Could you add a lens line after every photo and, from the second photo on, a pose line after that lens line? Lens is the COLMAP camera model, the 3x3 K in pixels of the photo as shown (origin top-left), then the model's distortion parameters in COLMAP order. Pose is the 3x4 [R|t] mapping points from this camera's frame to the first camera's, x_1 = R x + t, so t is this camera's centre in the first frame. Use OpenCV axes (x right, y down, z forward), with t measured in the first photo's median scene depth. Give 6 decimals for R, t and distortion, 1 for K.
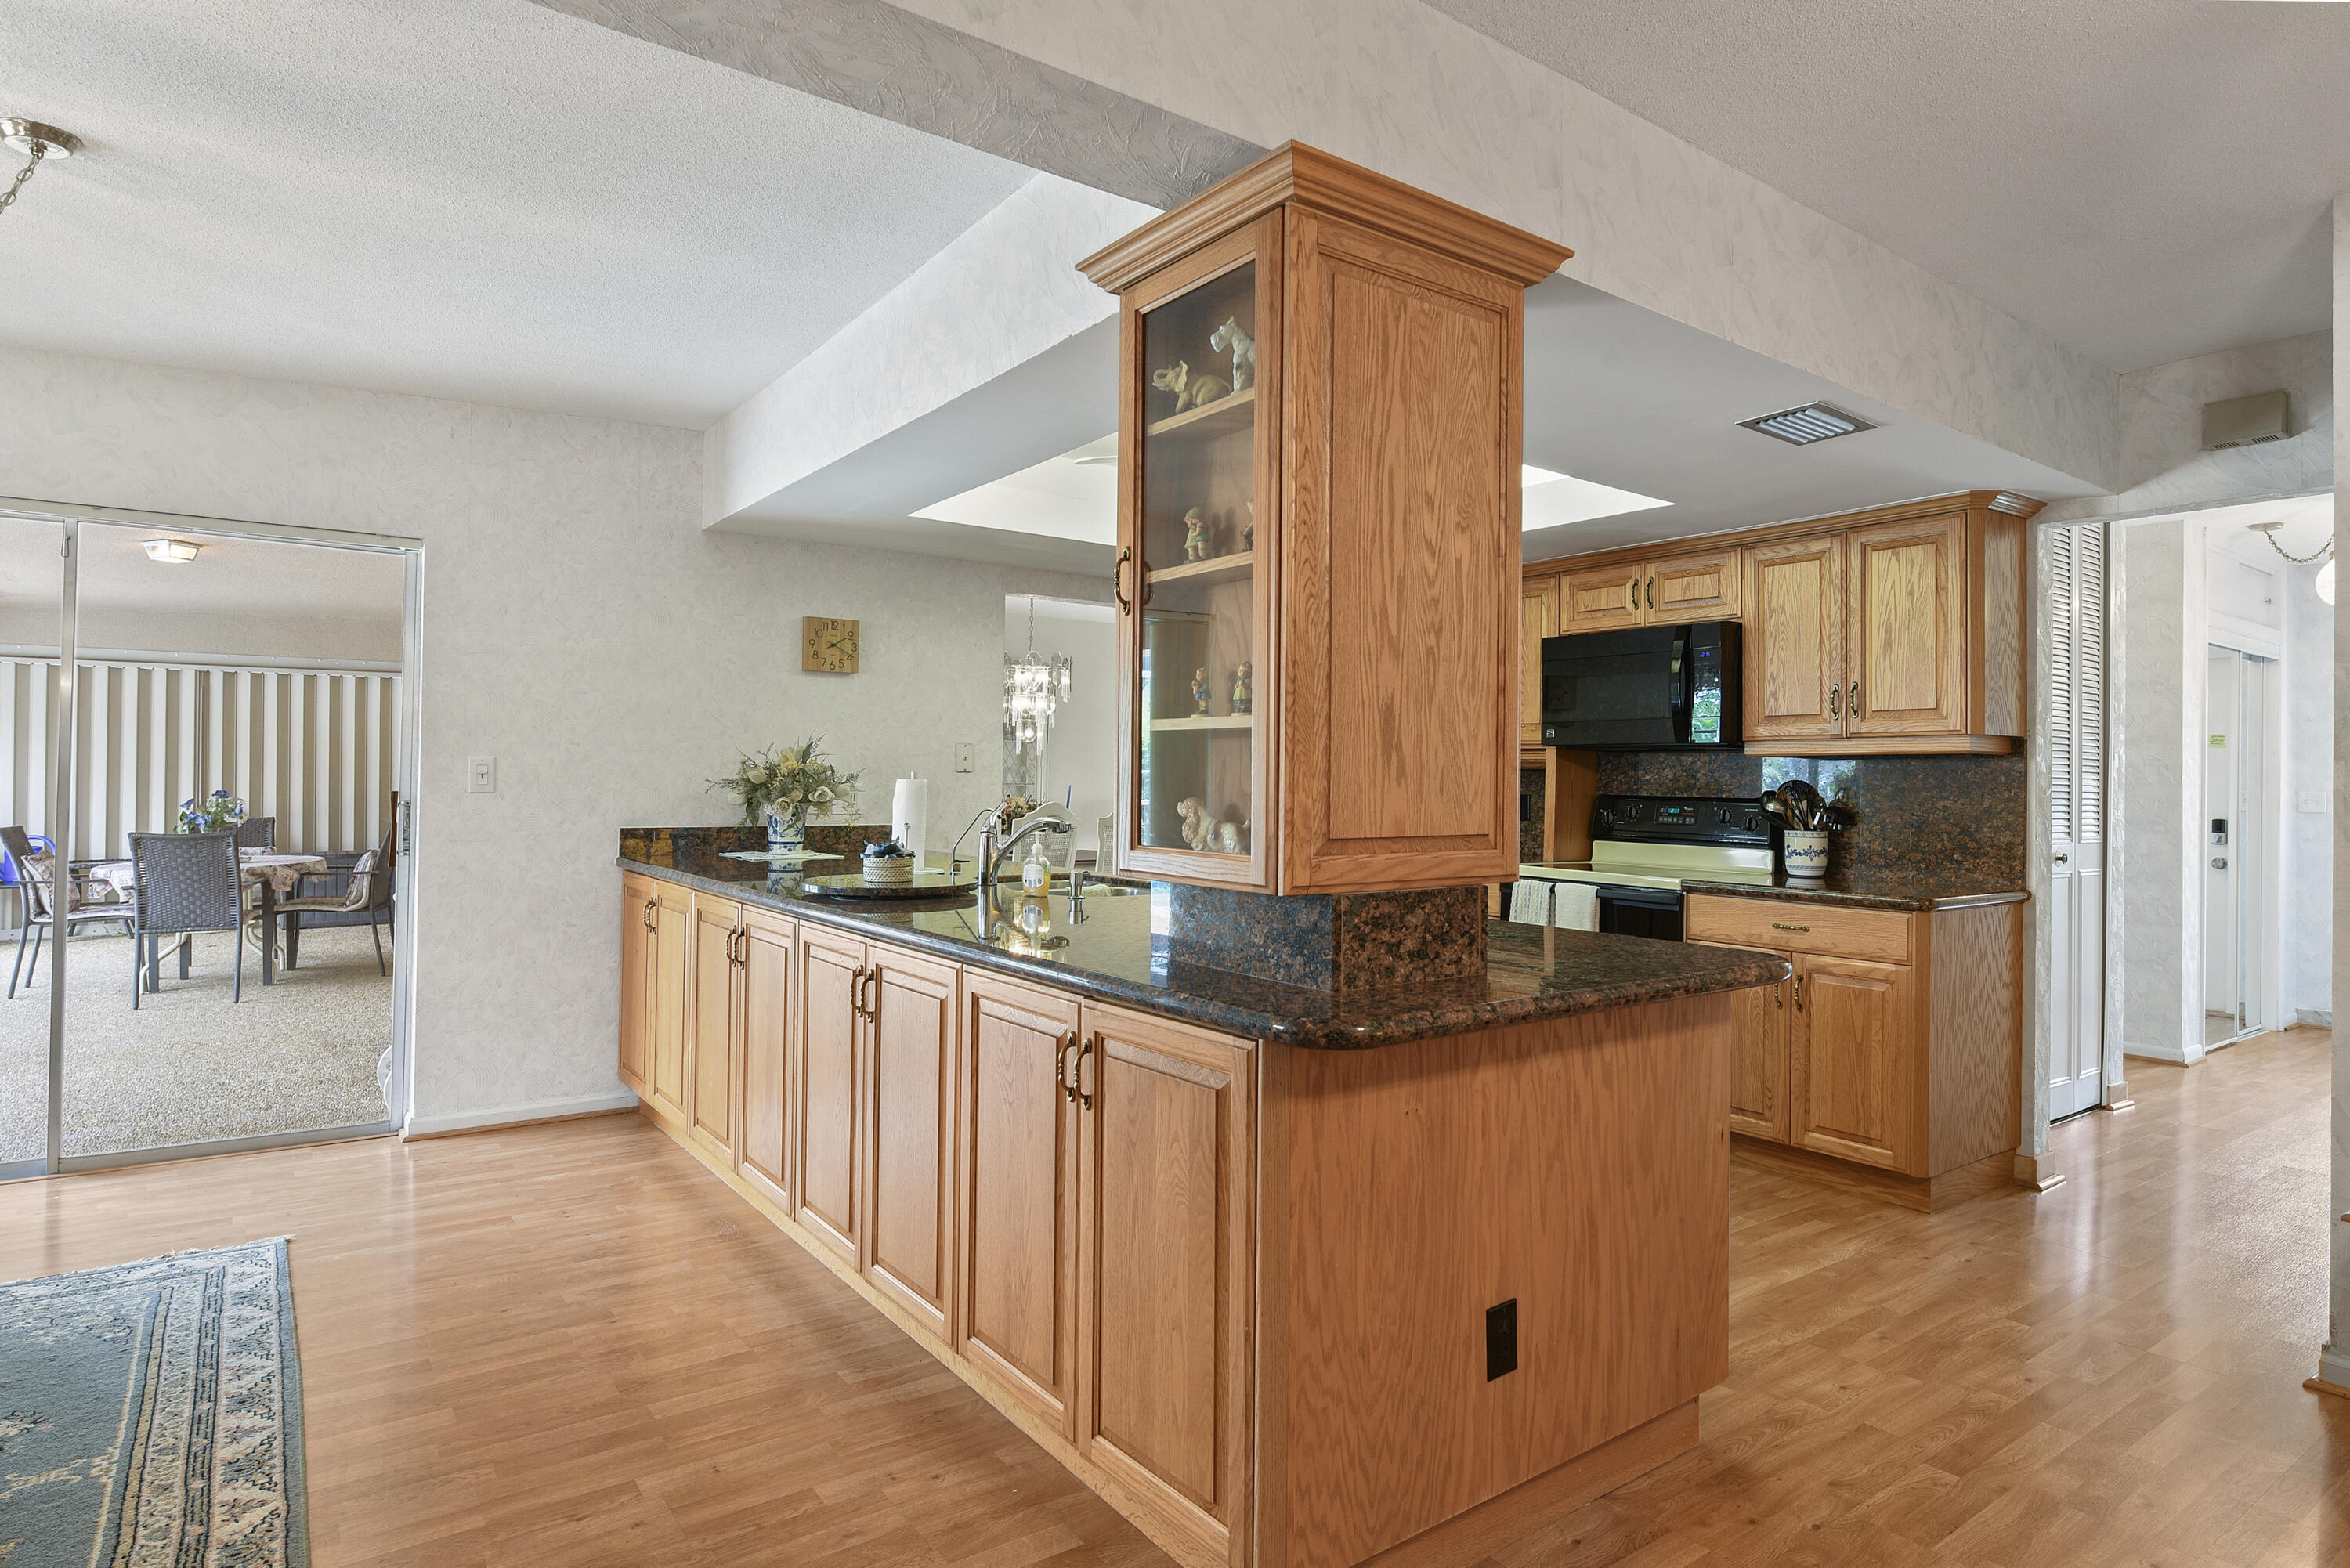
lens RADIAL K [[1290.9, 0, 1168.9], [0, 1290.9, 754.2], [0, 0, 1]] dist [-0.000738, -0.004694]
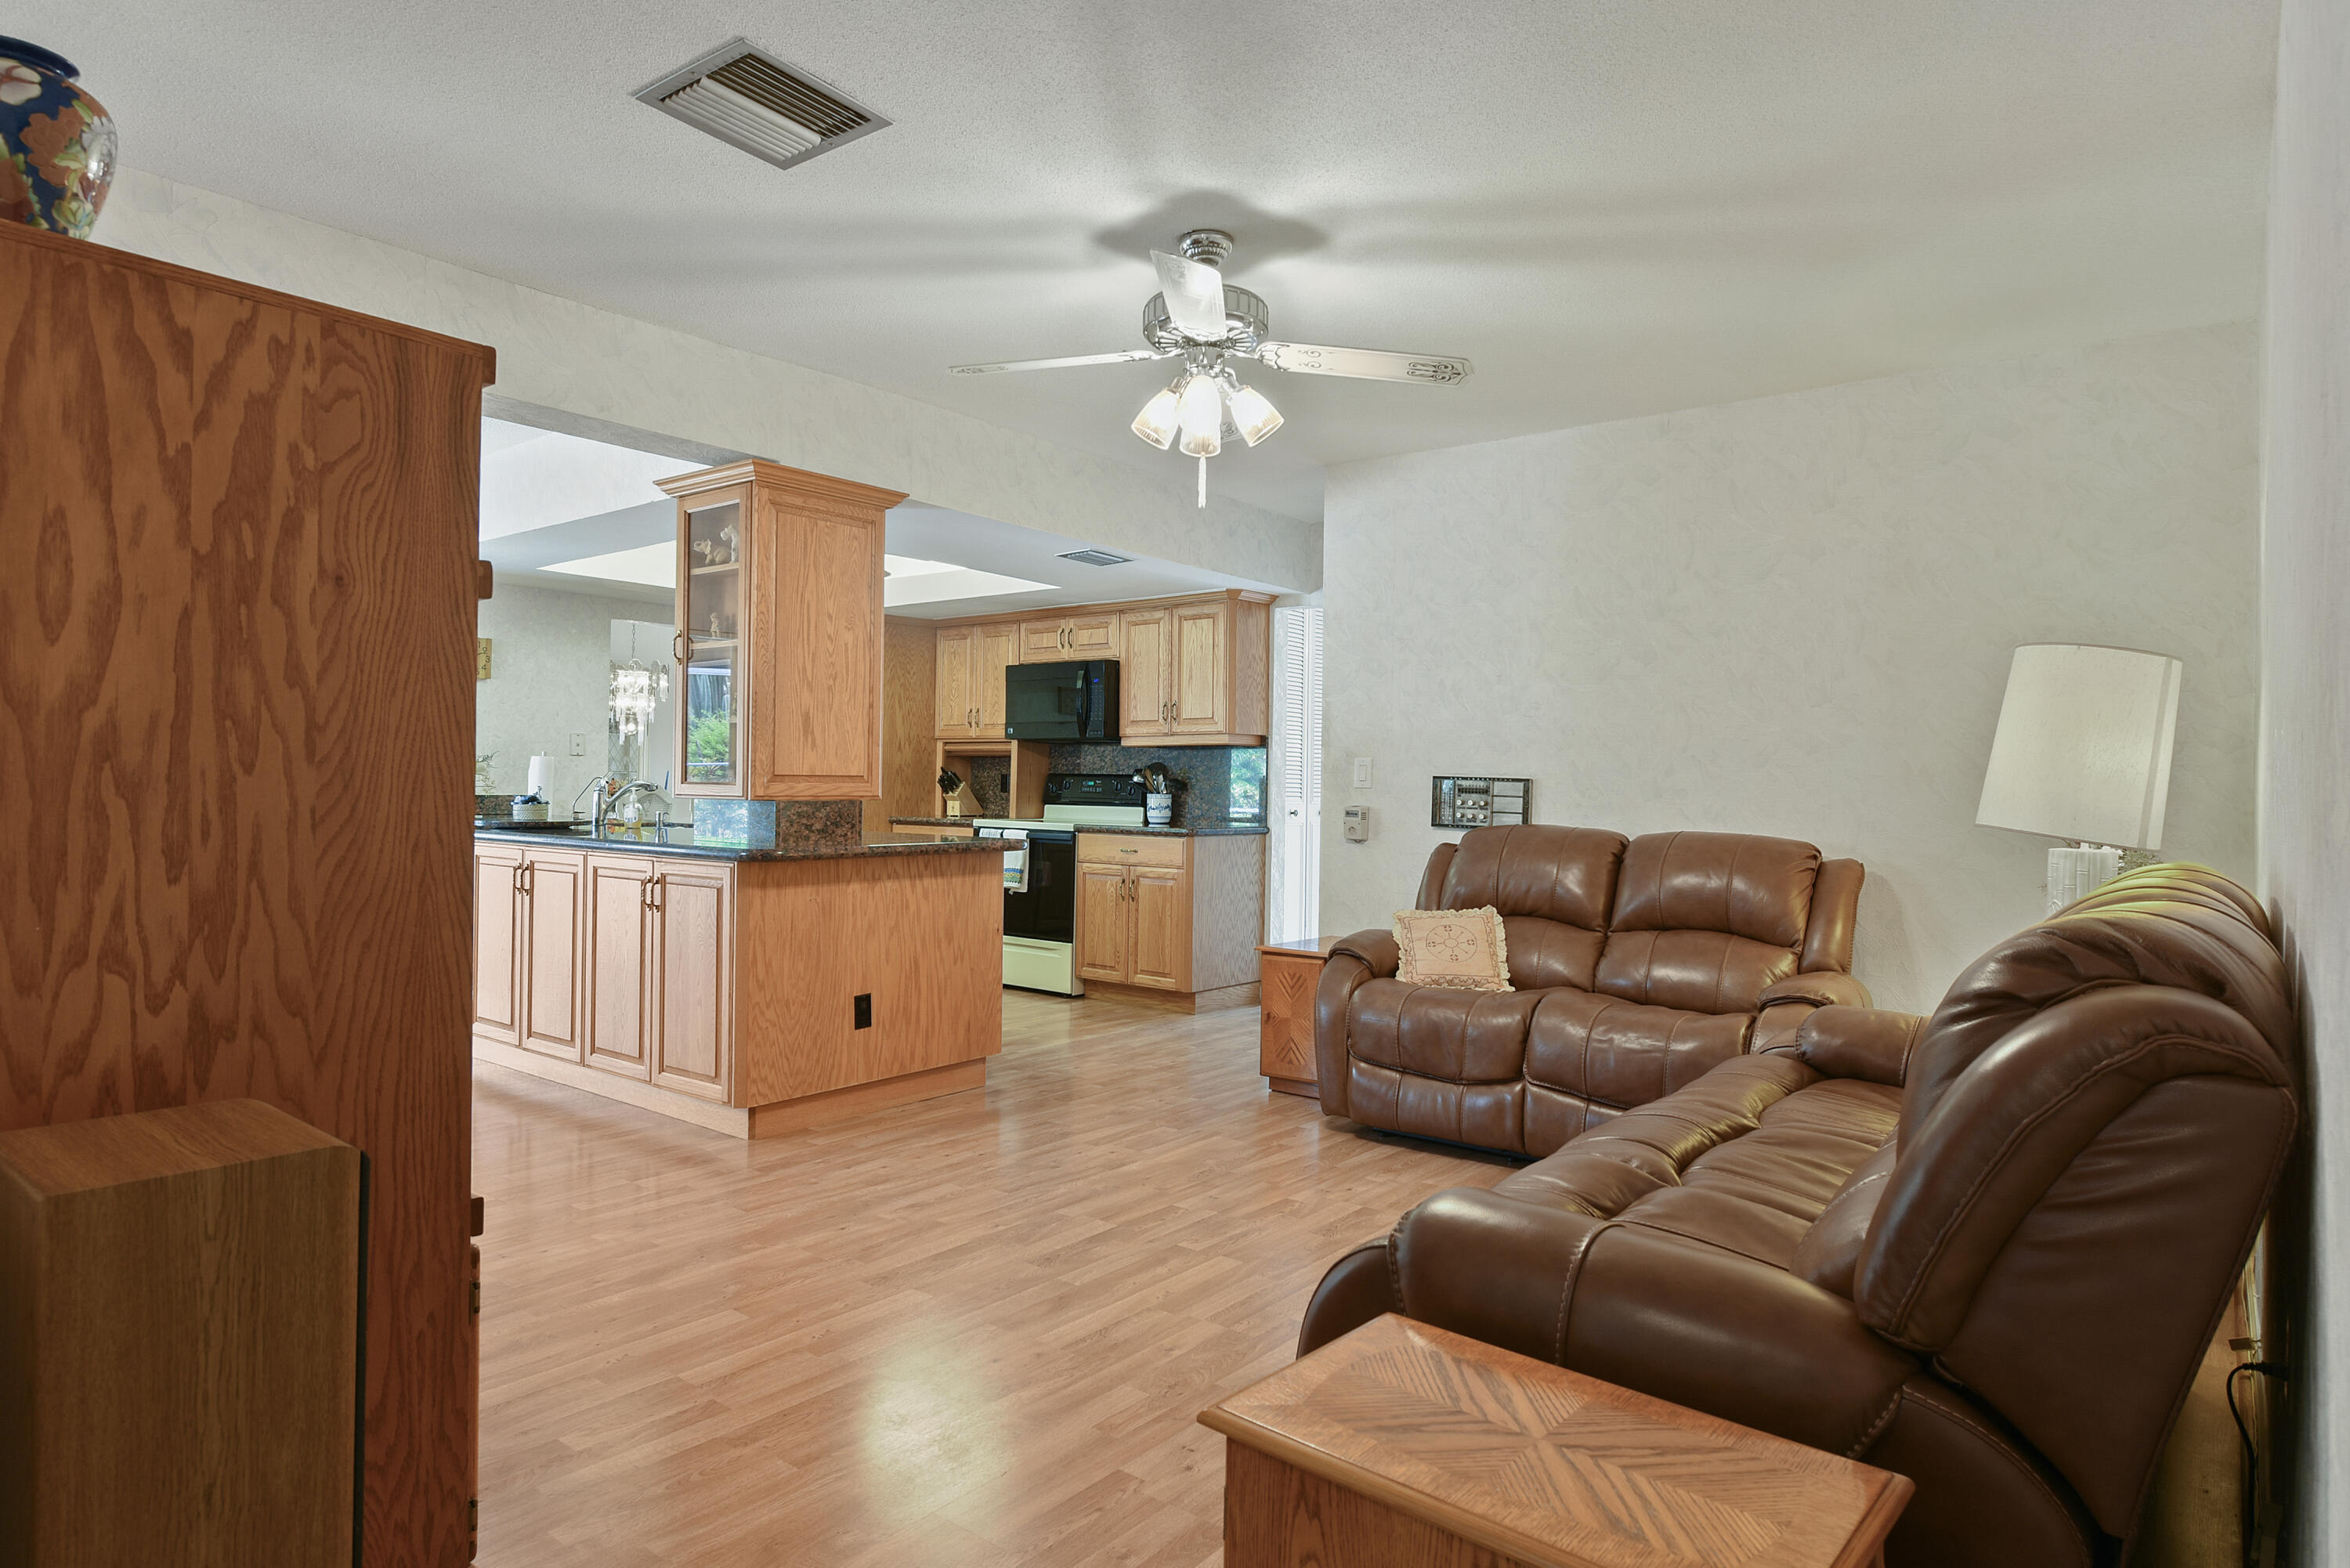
lens RADIAL K [[1290.9, 0, 1151.1], [0, 1290.9, 773.7], [0, 0, 1]] dist [-0.000738, -0.004694]
pose [[0.963148, 0.002804, 0.268958, 0.072944], [-0.006950, 0.999871, 0.014461, 0.013712], [-0.268883, -0.015797, 0.963043, -0.606840]]
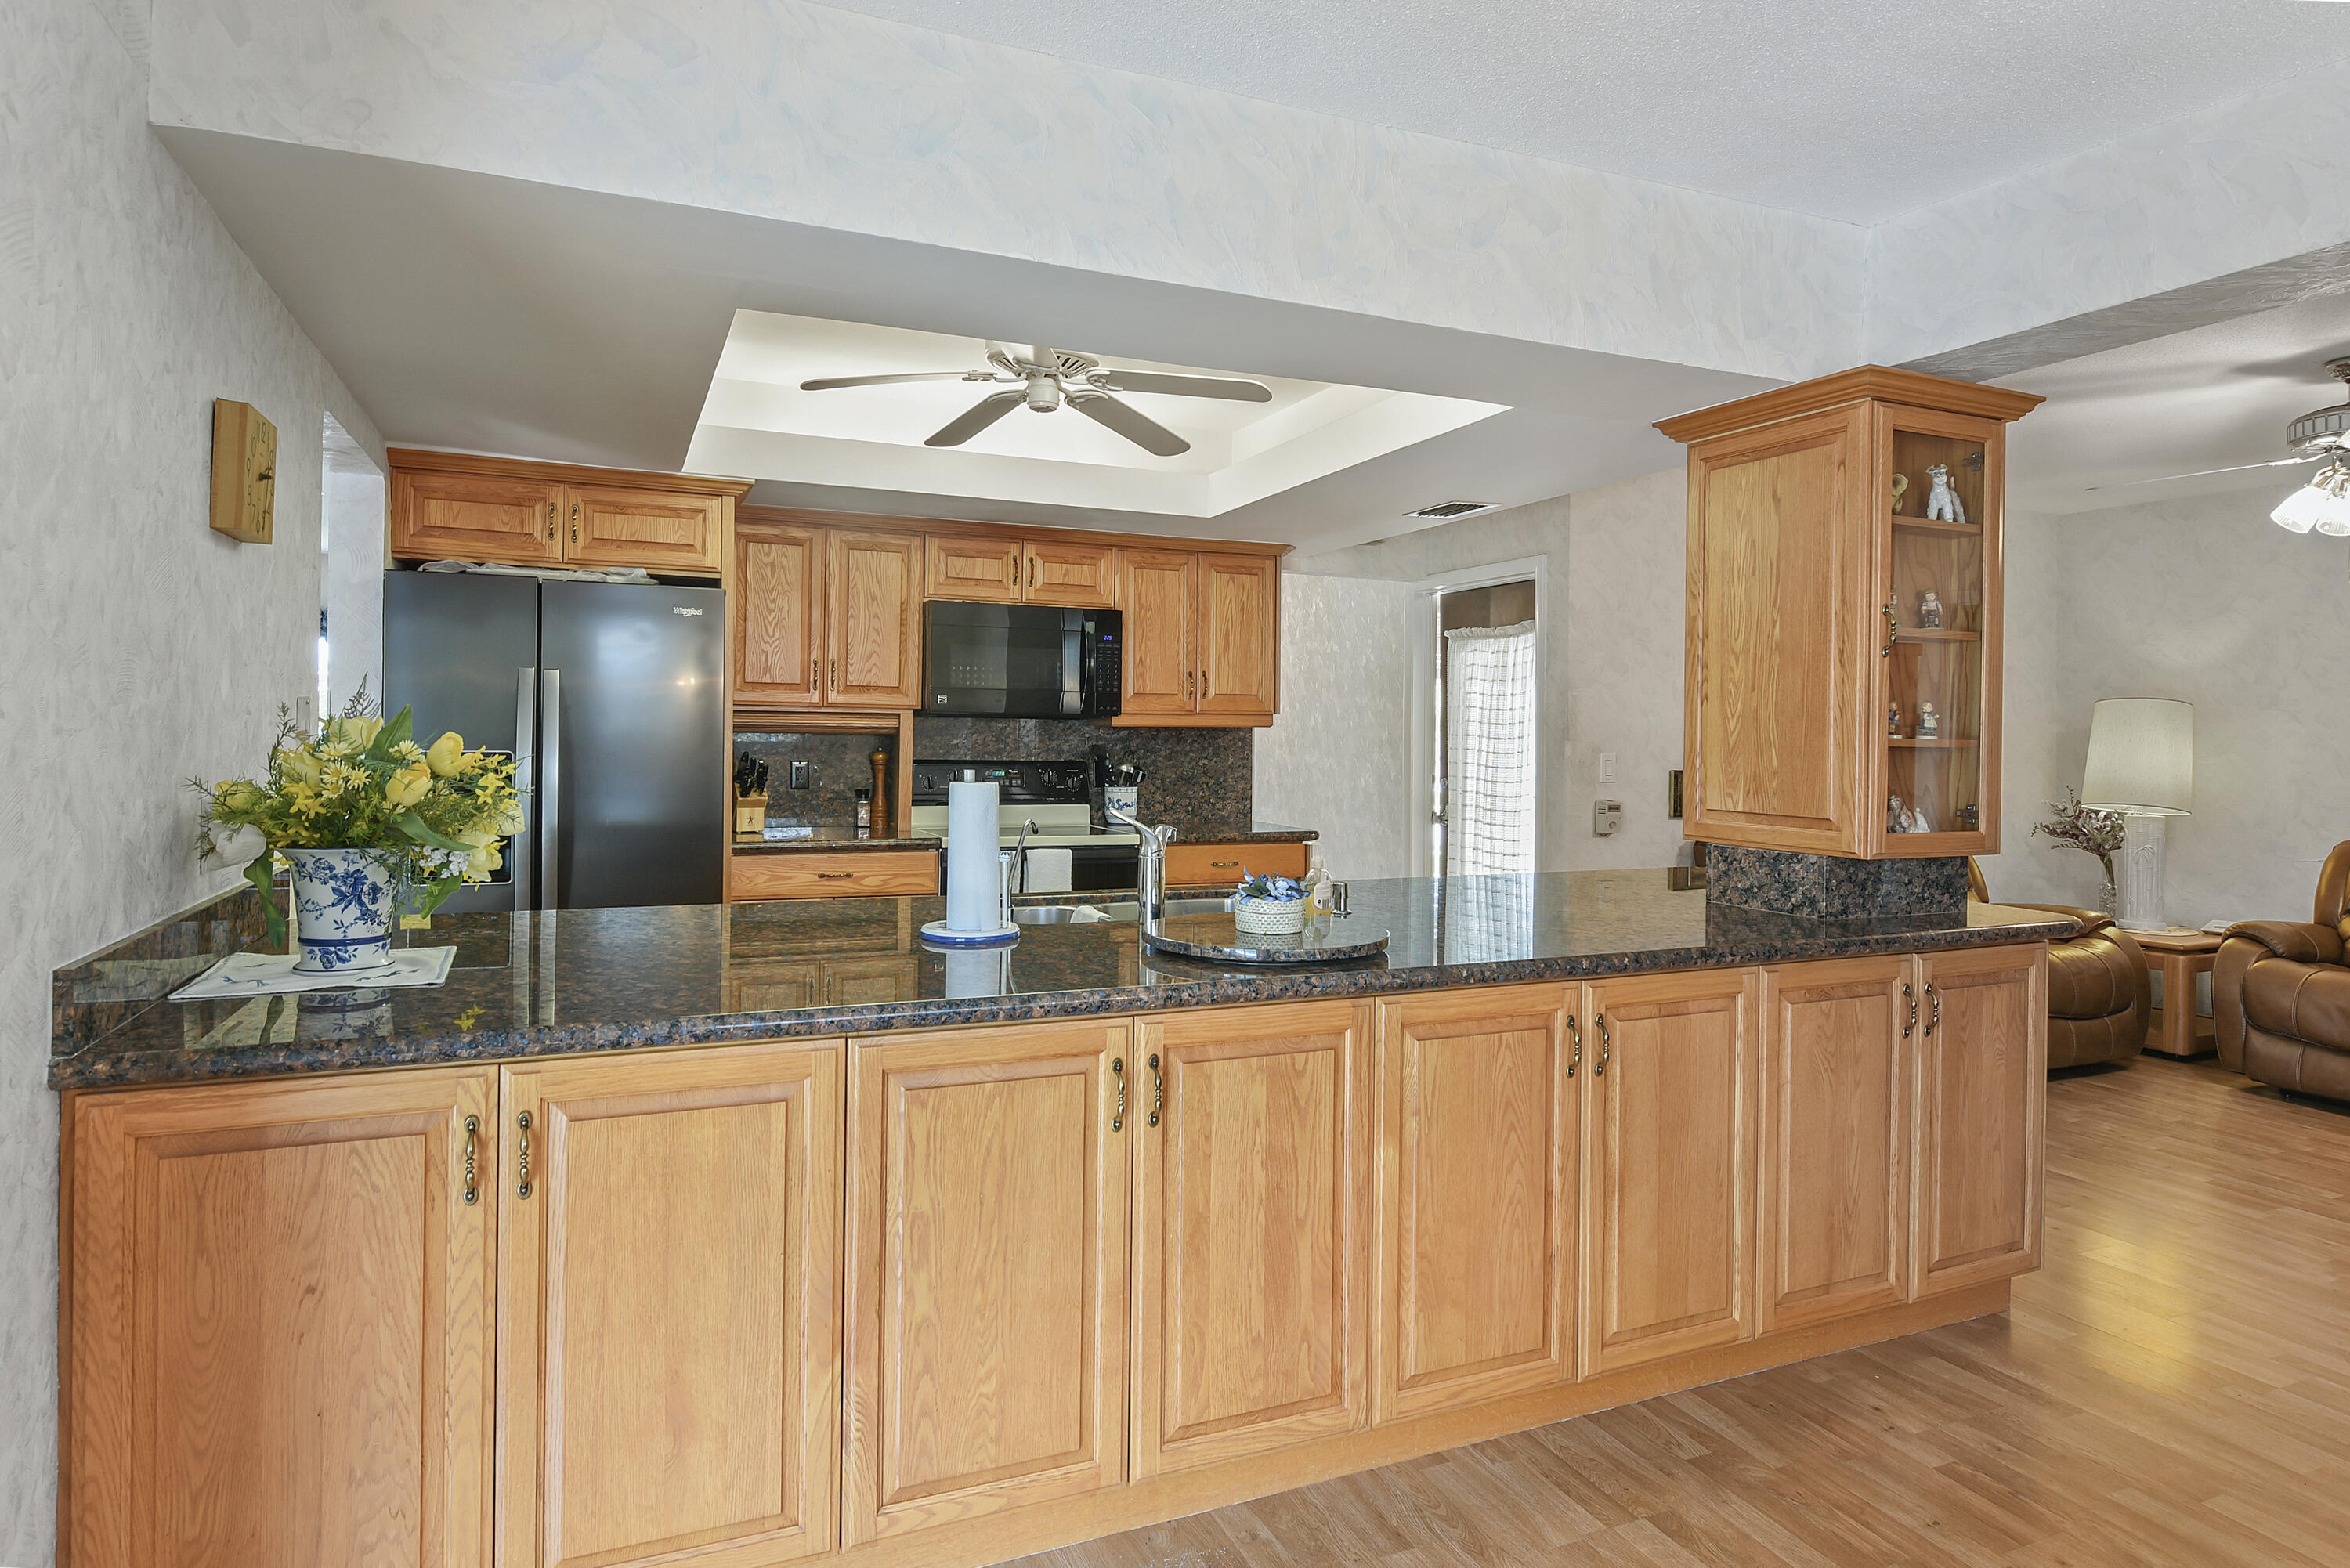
lens RADIAL K [[1290.9, 0, 1225.5], [0, 1290.9, 721.4], [0, 0, 1]] dist [-0.000738, -0.004694]
pose [[0.211624, -0.004025, 0.977343, -0.803478], [-0.028377, 0.999545, 0.010261, -0.020712], [-0.976939, -0.029906, 0.211413, 0.766299]]
